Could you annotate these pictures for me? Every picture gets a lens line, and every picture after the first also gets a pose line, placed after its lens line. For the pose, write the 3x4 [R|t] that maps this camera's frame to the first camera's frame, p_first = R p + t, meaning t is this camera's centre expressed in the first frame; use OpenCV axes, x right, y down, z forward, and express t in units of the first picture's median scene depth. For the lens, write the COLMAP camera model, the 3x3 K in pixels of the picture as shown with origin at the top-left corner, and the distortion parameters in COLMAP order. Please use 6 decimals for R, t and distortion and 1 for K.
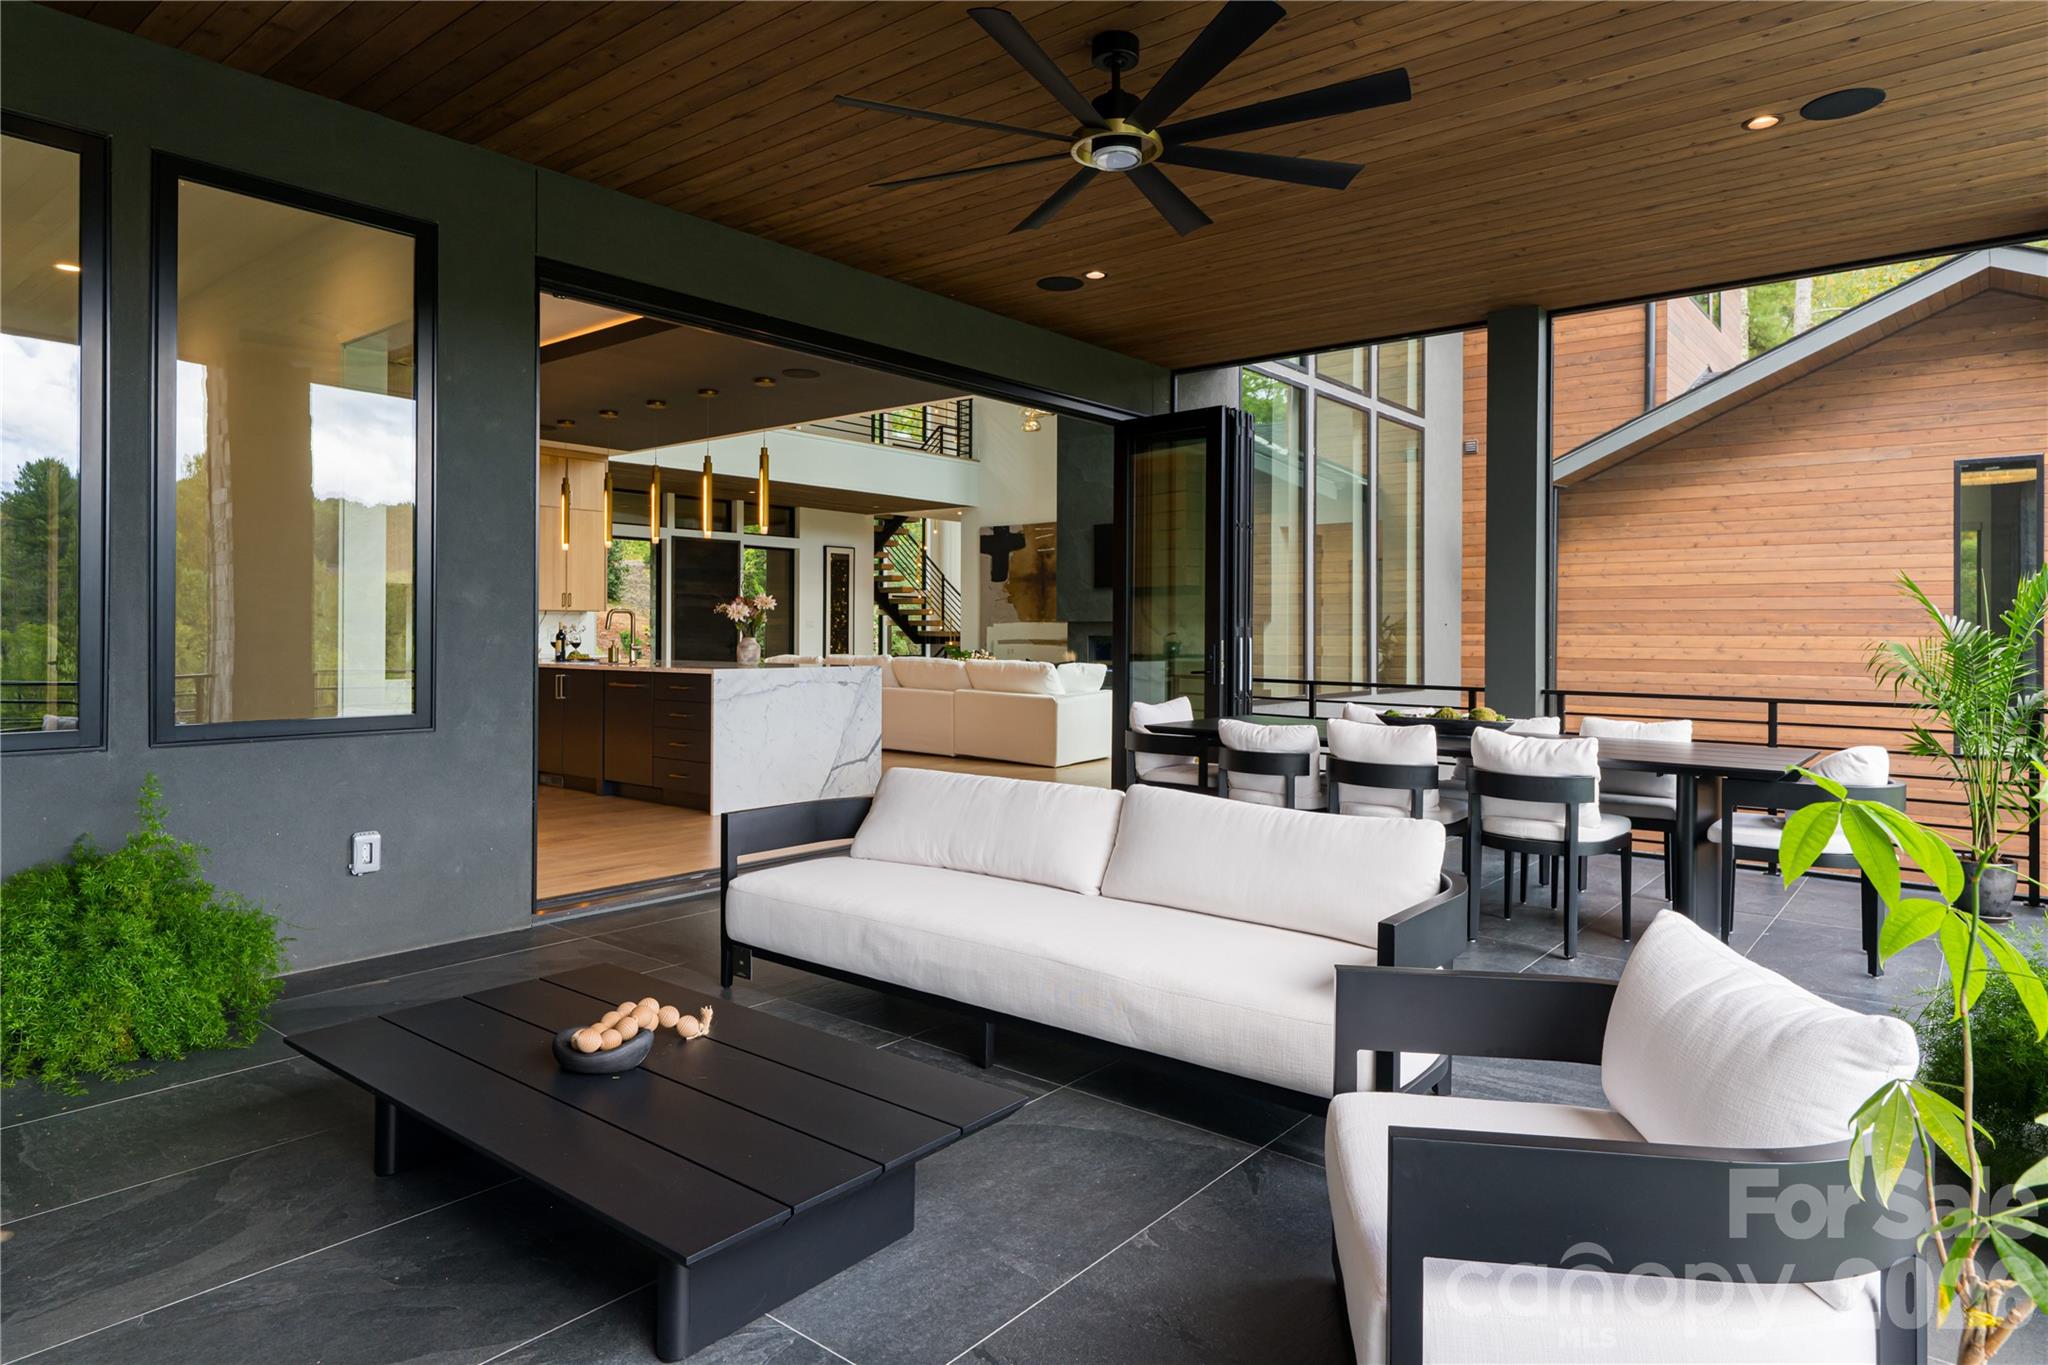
lens RADIAL K [[1197.3, 0, 1035.0], [0, 1197.3, 647.0], [0, 0, 1]] dist [-0.001265, -0.000042]
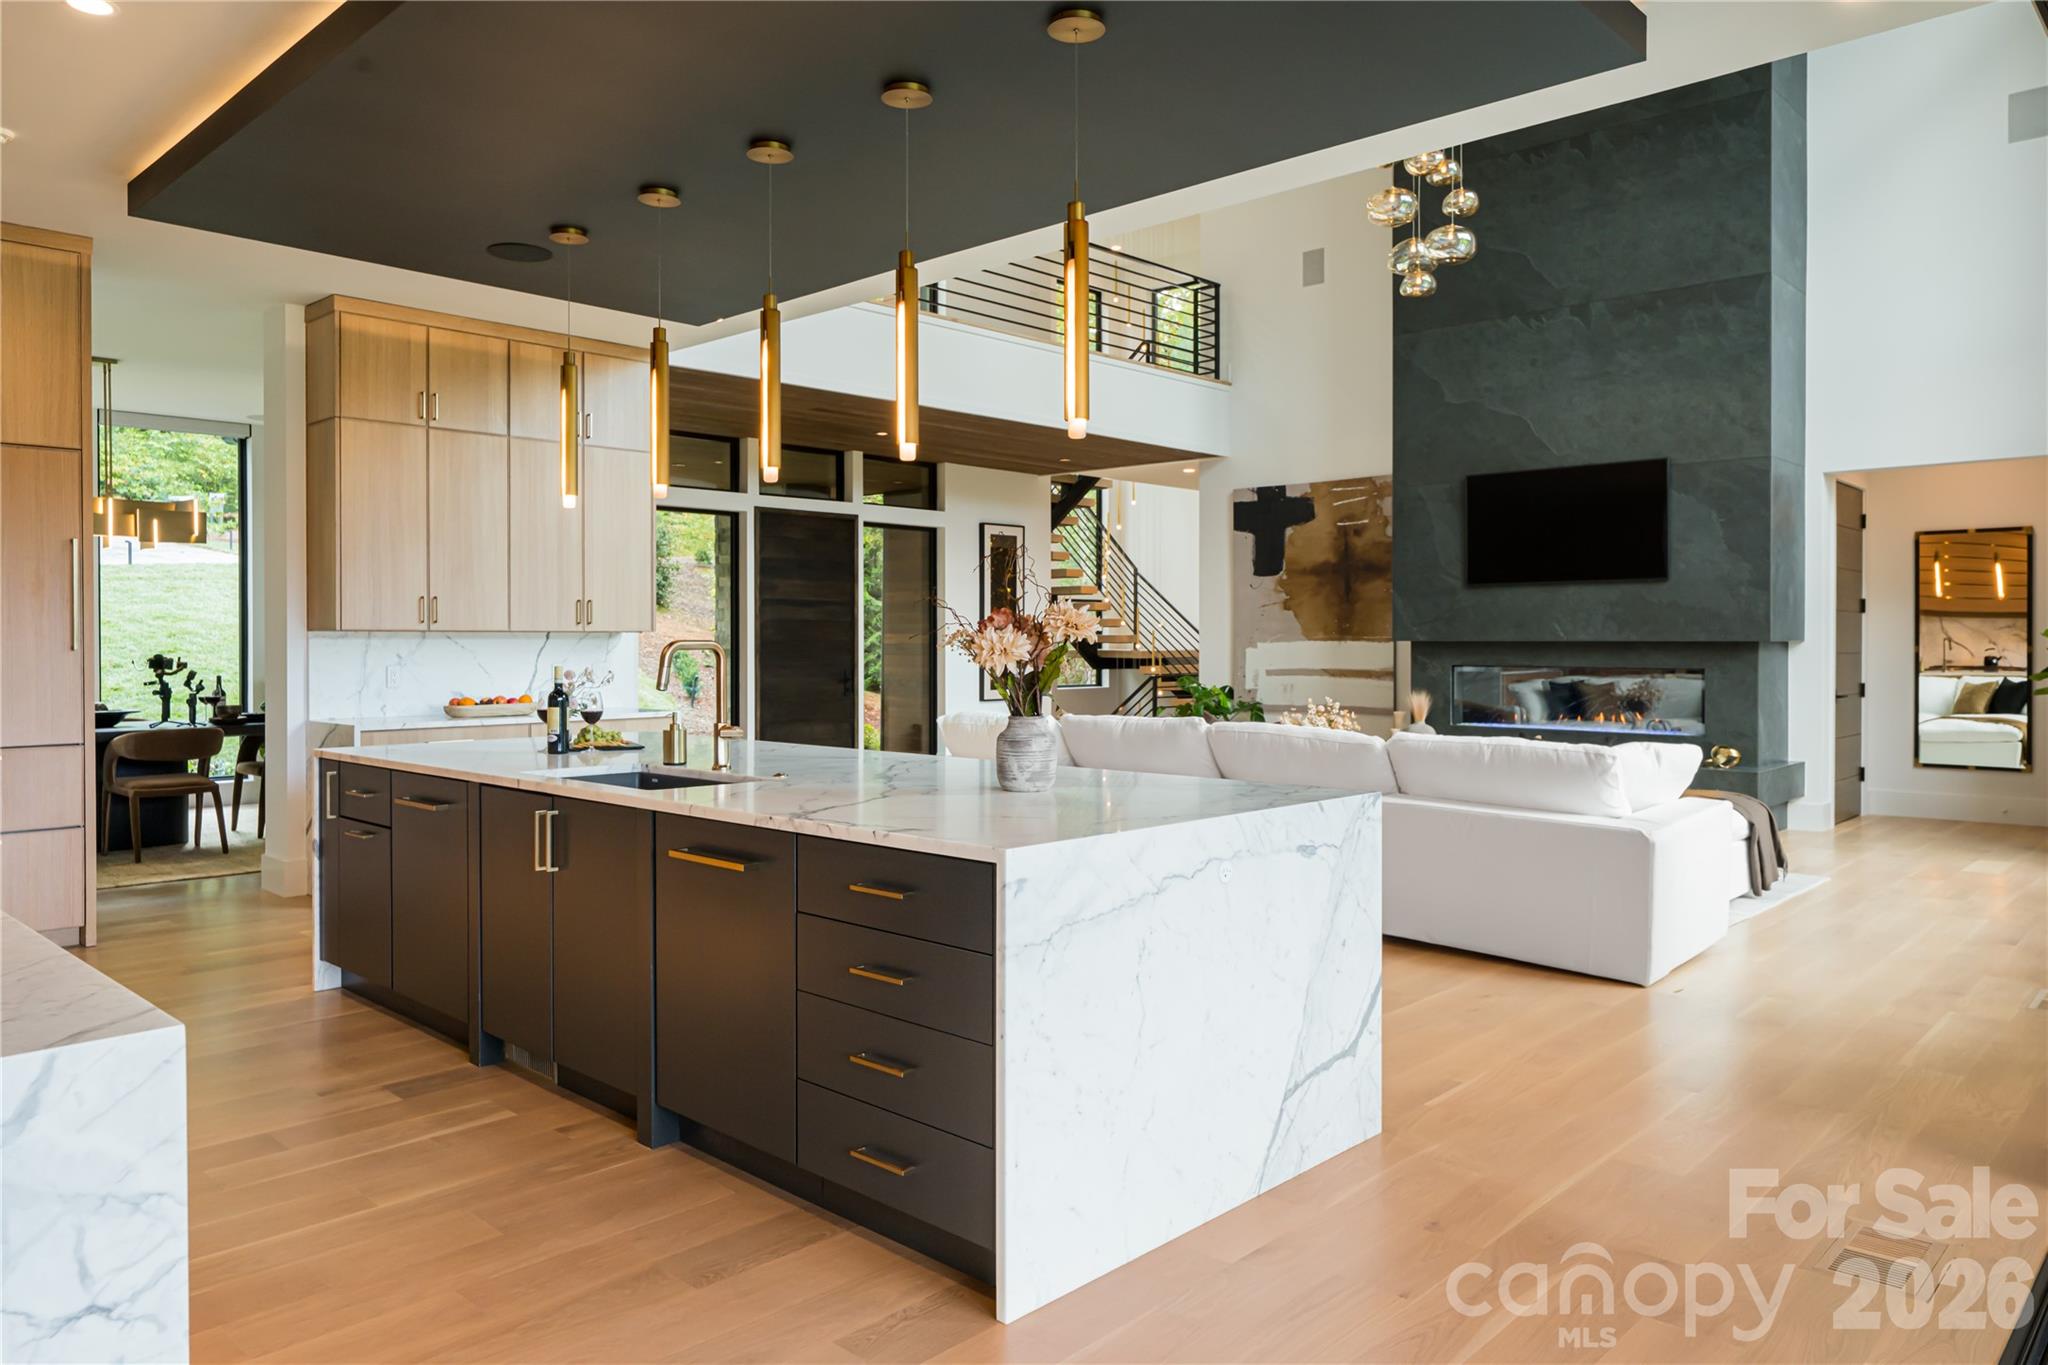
lens RADIAL K [[1378.5, 0, 1023.5], [0, 1378.5, 668.9], [0, 0, 1]] dist [0.004586, -0.000009]
pose [[0.996711, -0.003151, -0.080971, -0.099707], [0.003890, 0.999952, 0.008972, -0.013053], [0.080939, -0.009258, 0.996676, 0.275575]]
